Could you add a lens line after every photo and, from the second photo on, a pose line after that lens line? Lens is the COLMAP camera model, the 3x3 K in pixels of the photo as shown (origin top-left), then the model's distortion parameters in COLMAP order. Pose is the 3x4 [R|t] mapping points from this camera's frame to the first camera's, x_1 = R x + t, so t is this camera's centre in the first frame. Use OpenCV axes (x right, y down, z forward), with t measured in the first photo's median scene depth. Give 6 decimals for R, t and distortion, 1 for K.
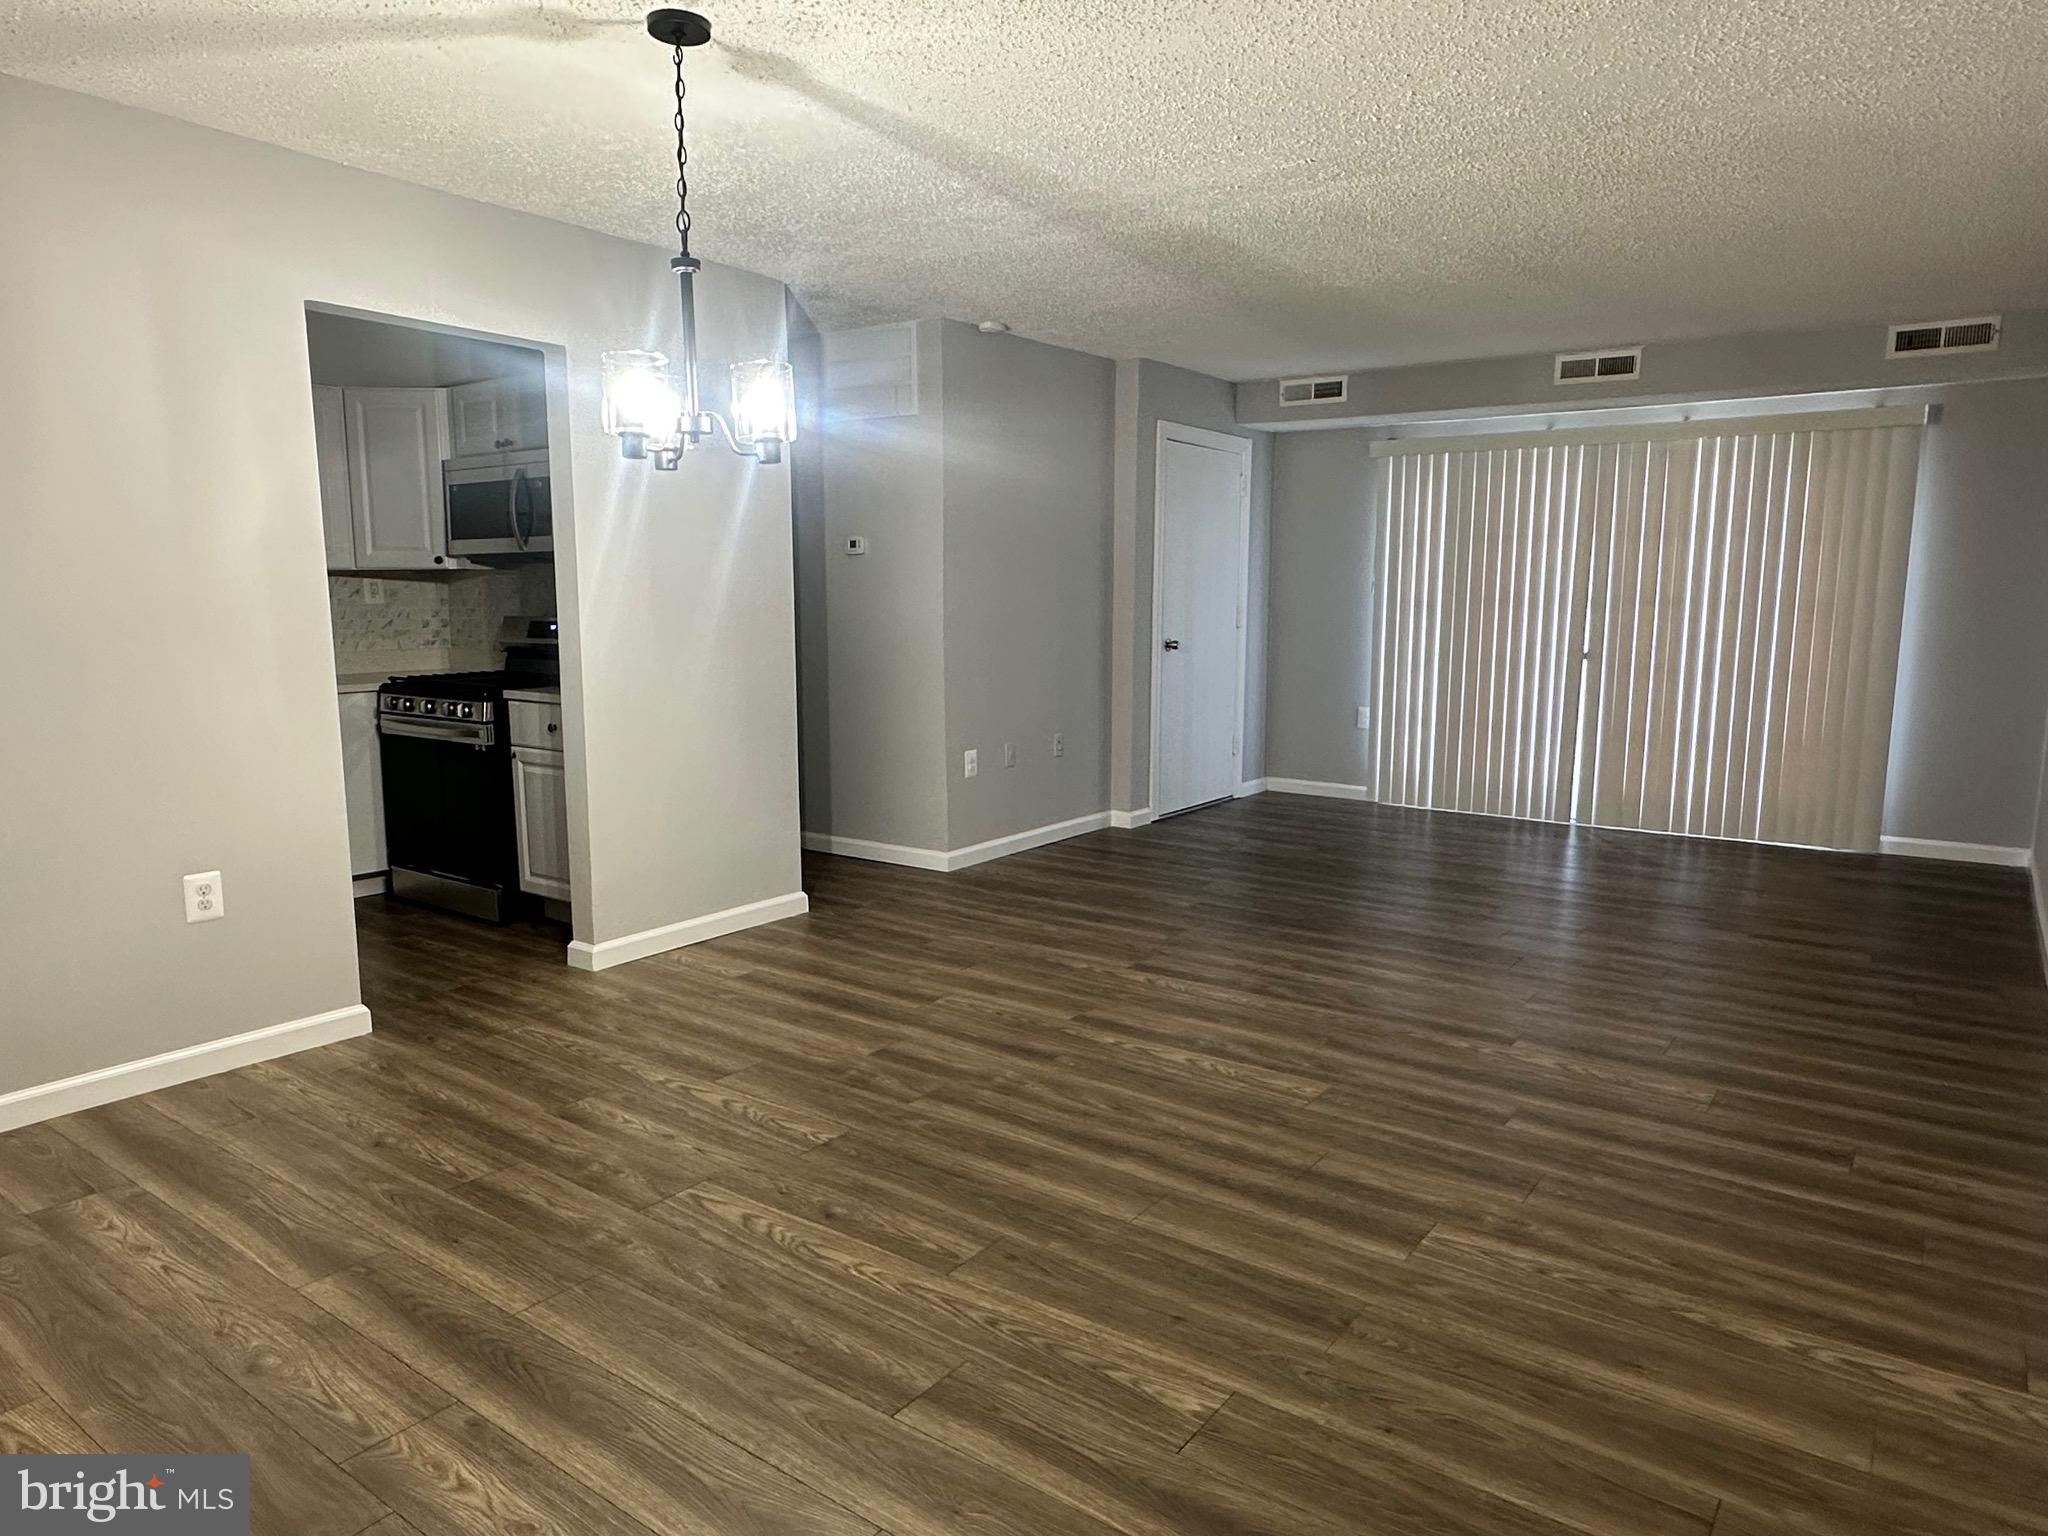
lens RADIAL K [[1293.6, 0, 1019.7], [0, 1293.6, 779.3], [0, 0, 1]] dist [-0.002778, 0.000912]
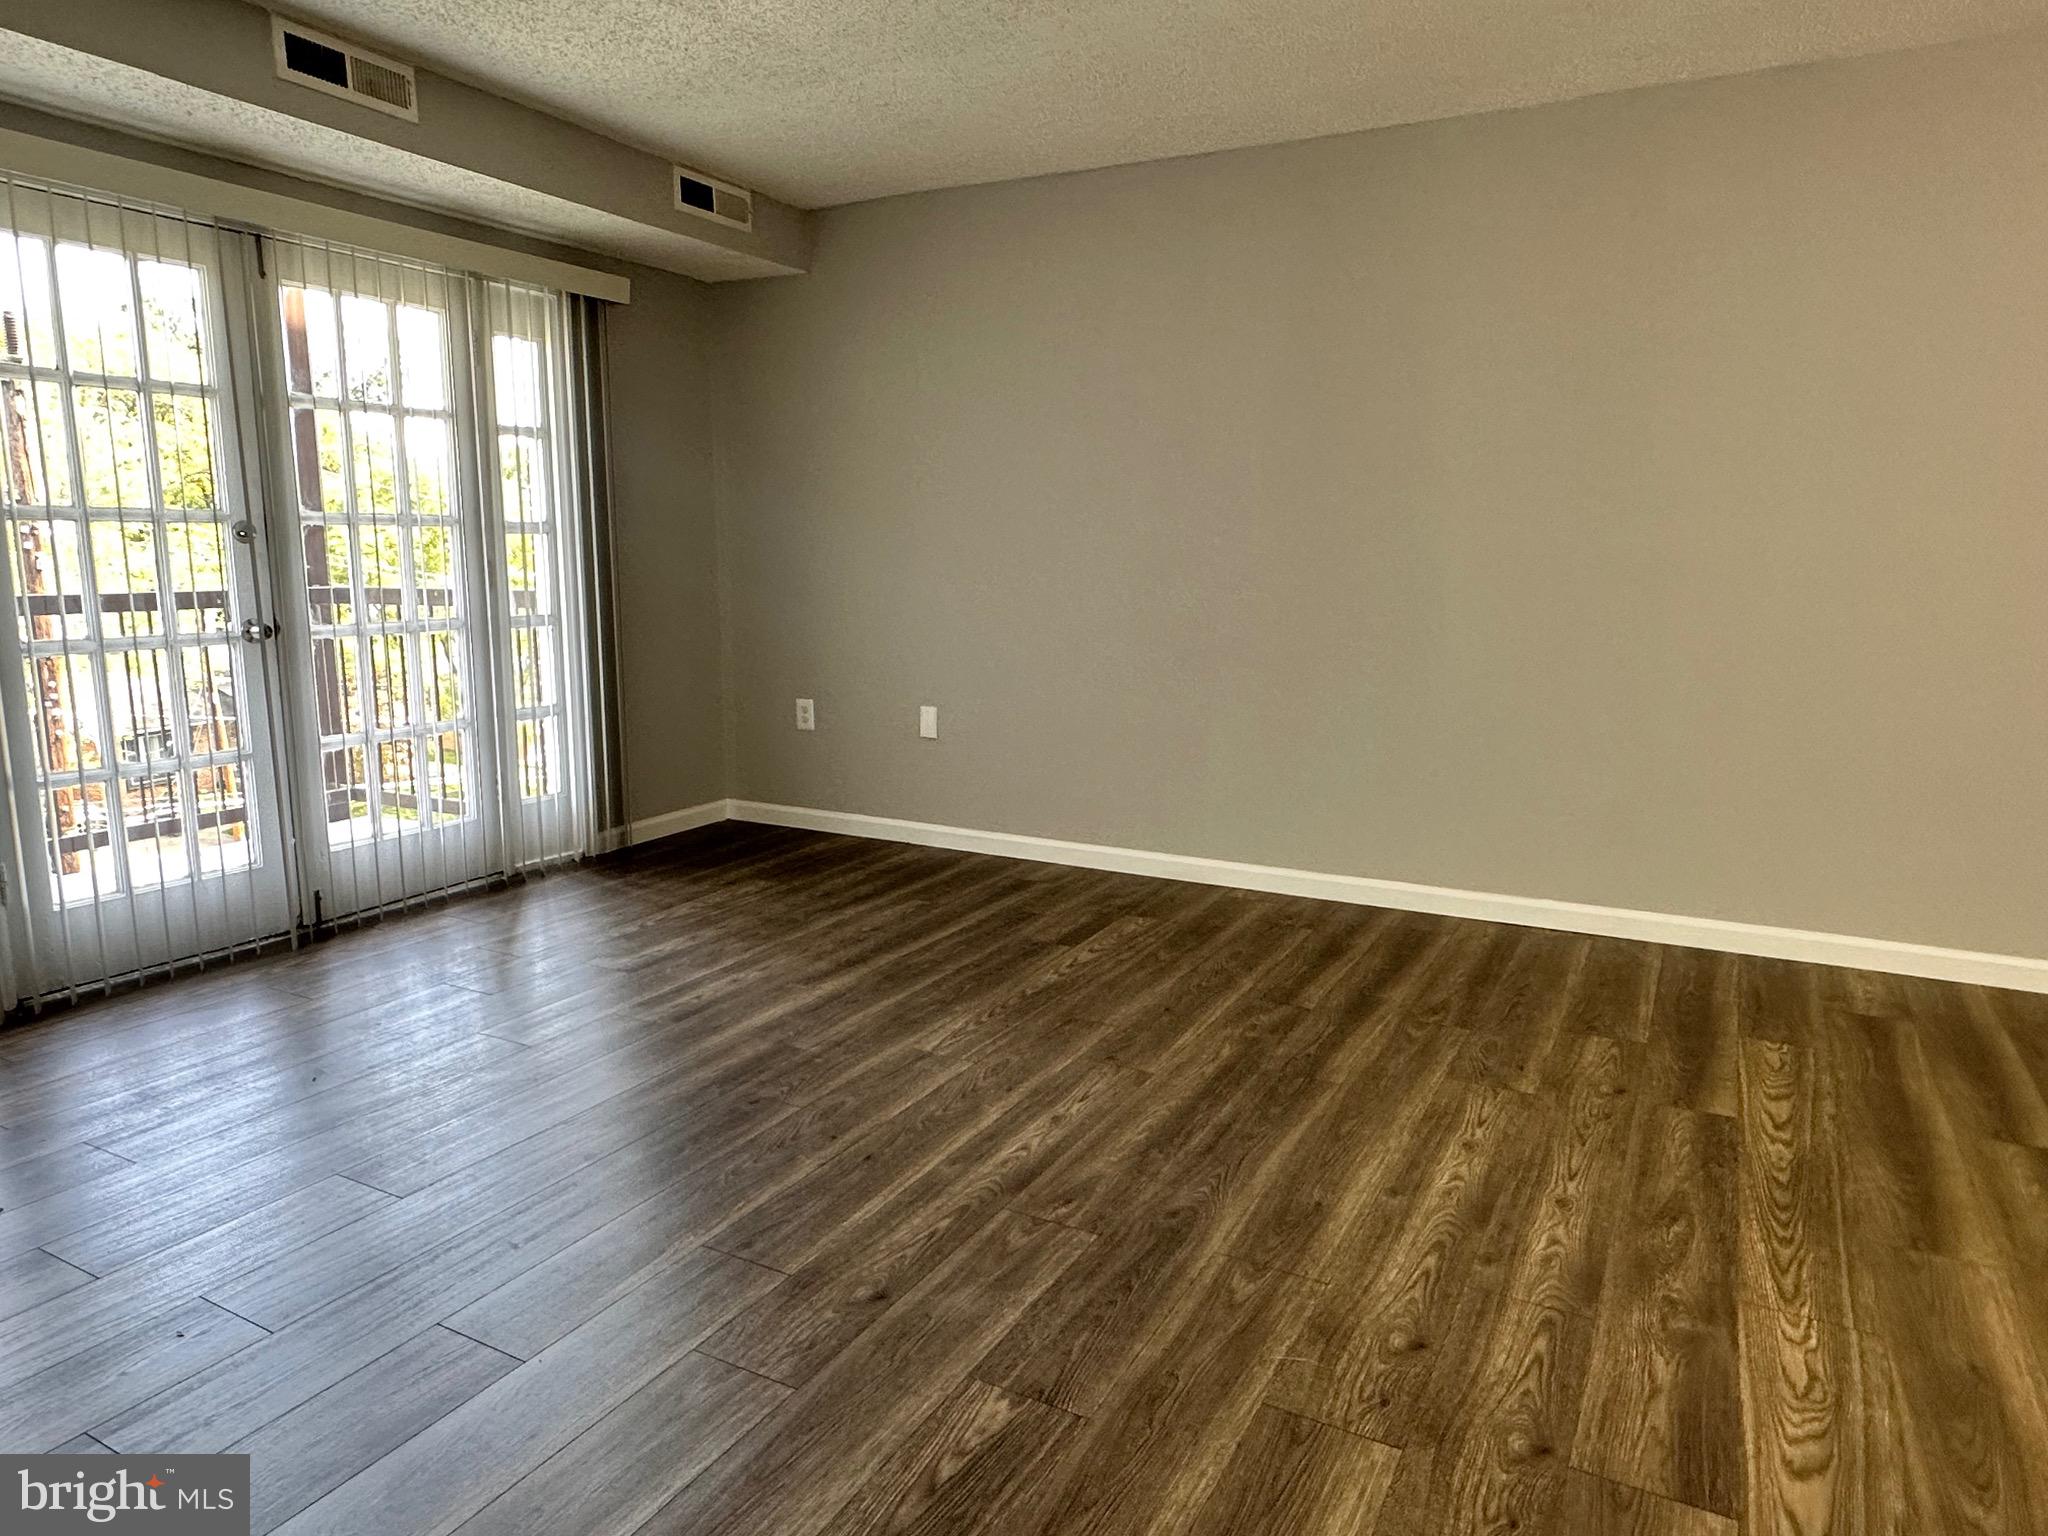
lens RADIAL K [[1293.6, 0, 1017.9], [0, 1293.6, 769.6], [0, 0, 1]] dist [-0.002778, 0.000912]
pose [[-0.126392, -0.168817, 0.977510, -0.291197], [0.146453, 0.971438, 0.186705, -0.212548], [-0.981110, 0.166758, -0.098058, 1.705849]]
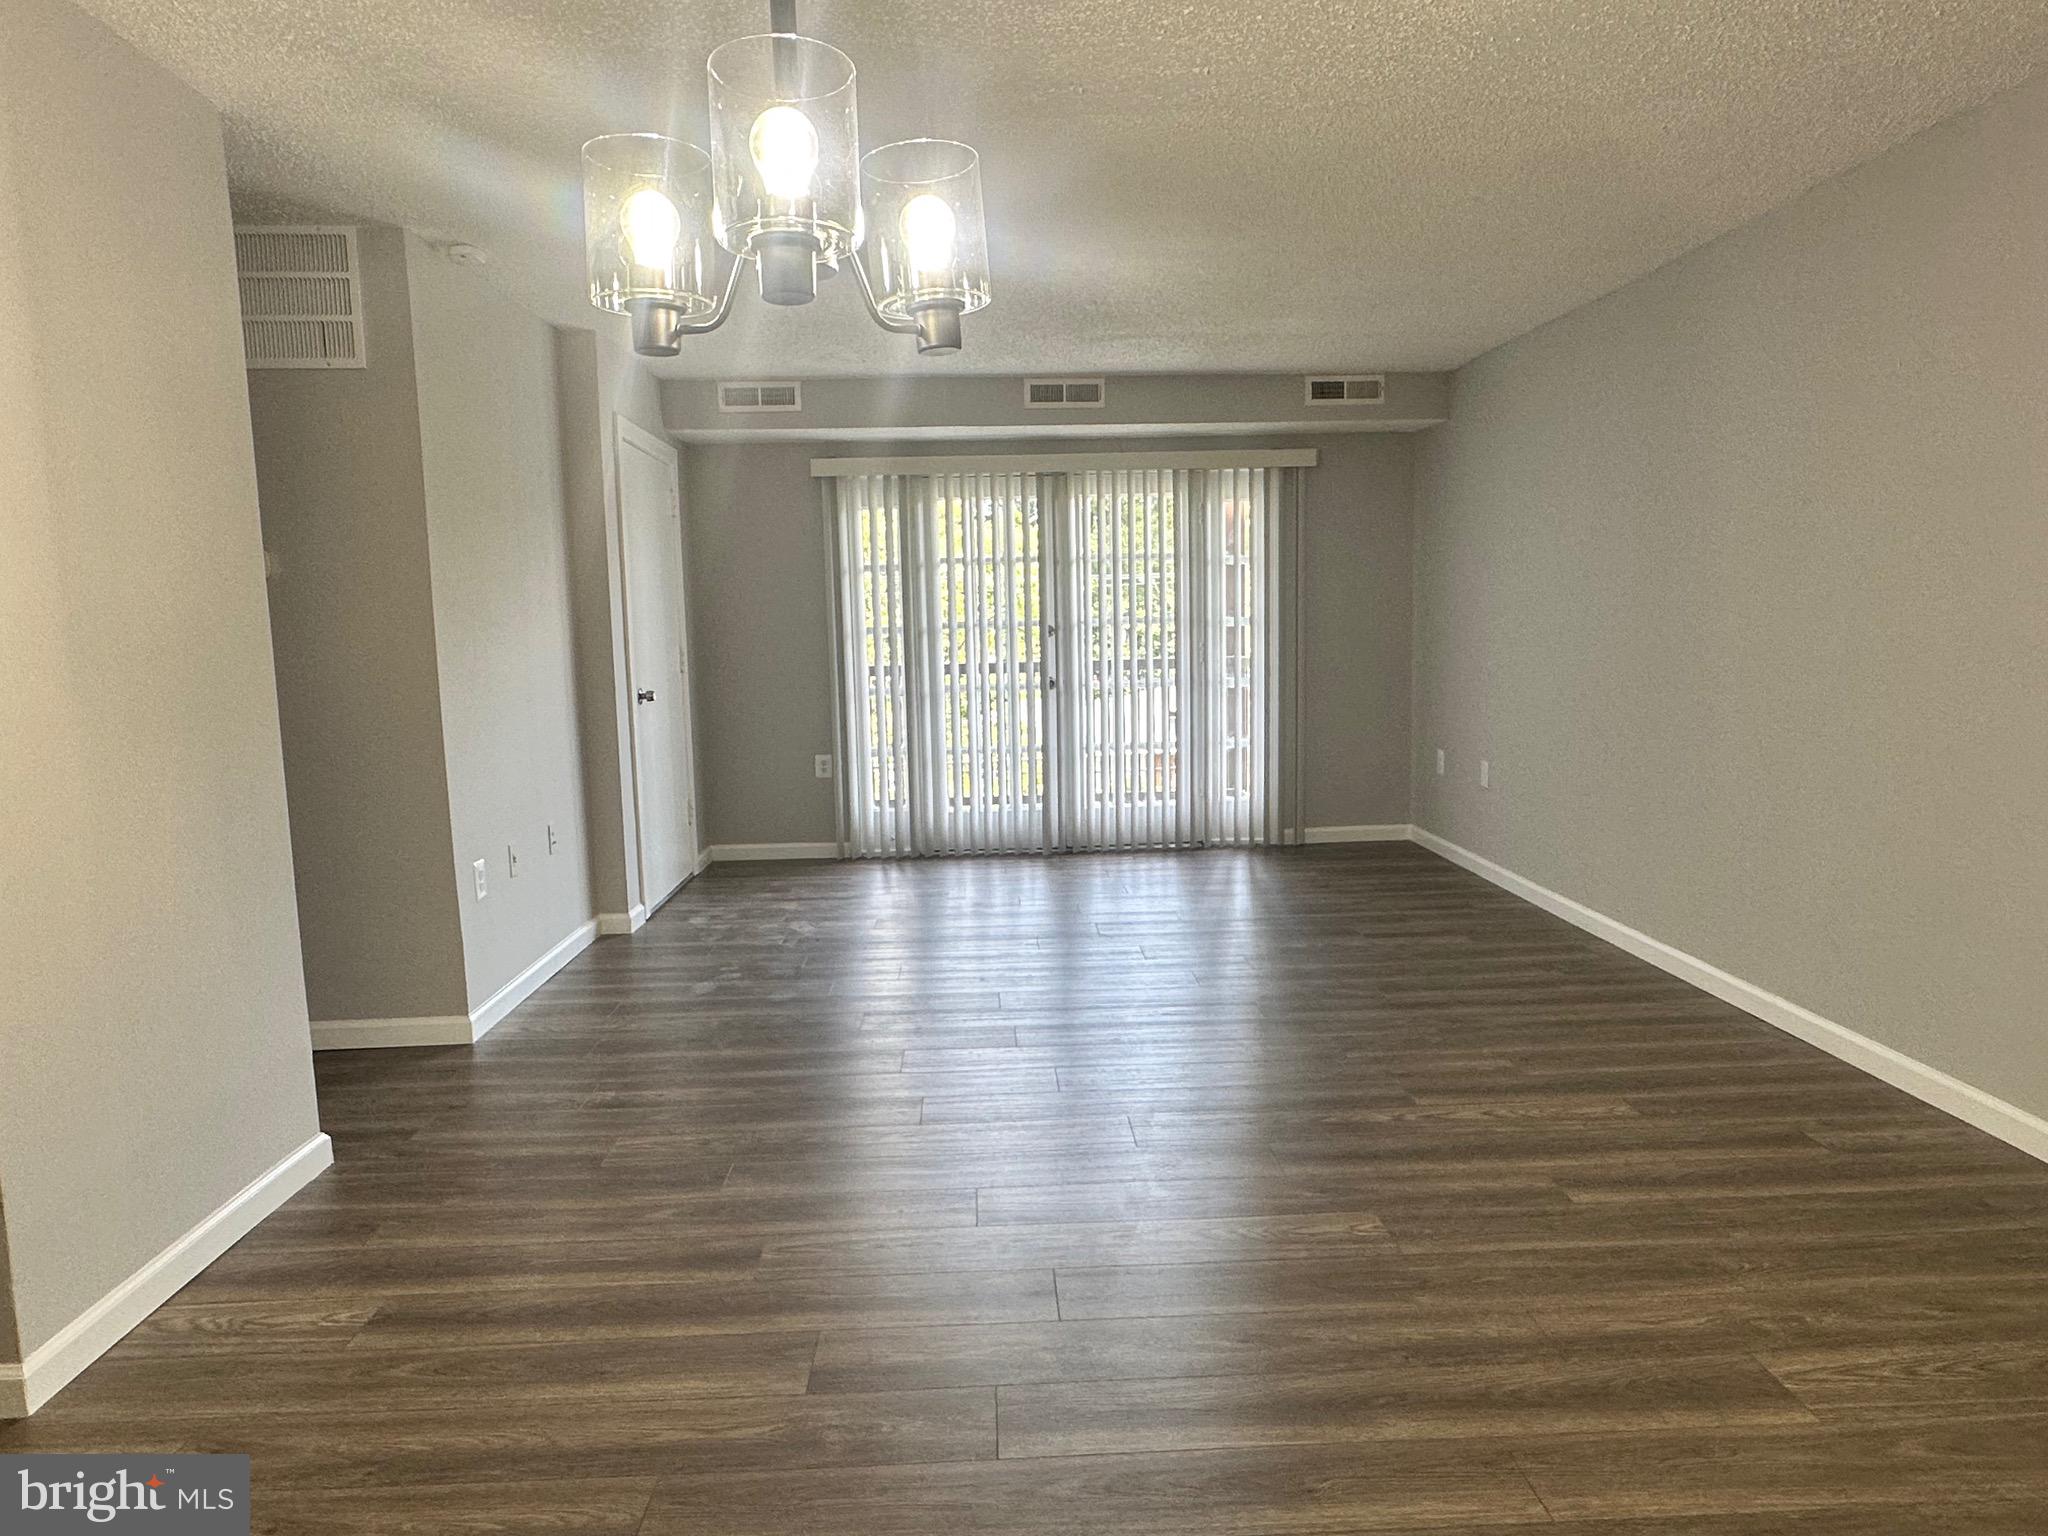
lens RADIAL K [[1293.6, 0, 1028.3], [0, 1293.6, 777.6], [0, 0, 1]] dist [-0.002778, 0.000912]
pose [[0.782545, -0.093982, 0.615460, -0.437328], [0.116192, 0.993219, 0.003931, -0.067162], [-0.611656, 0.068435, 0.788158, 0.522109]]
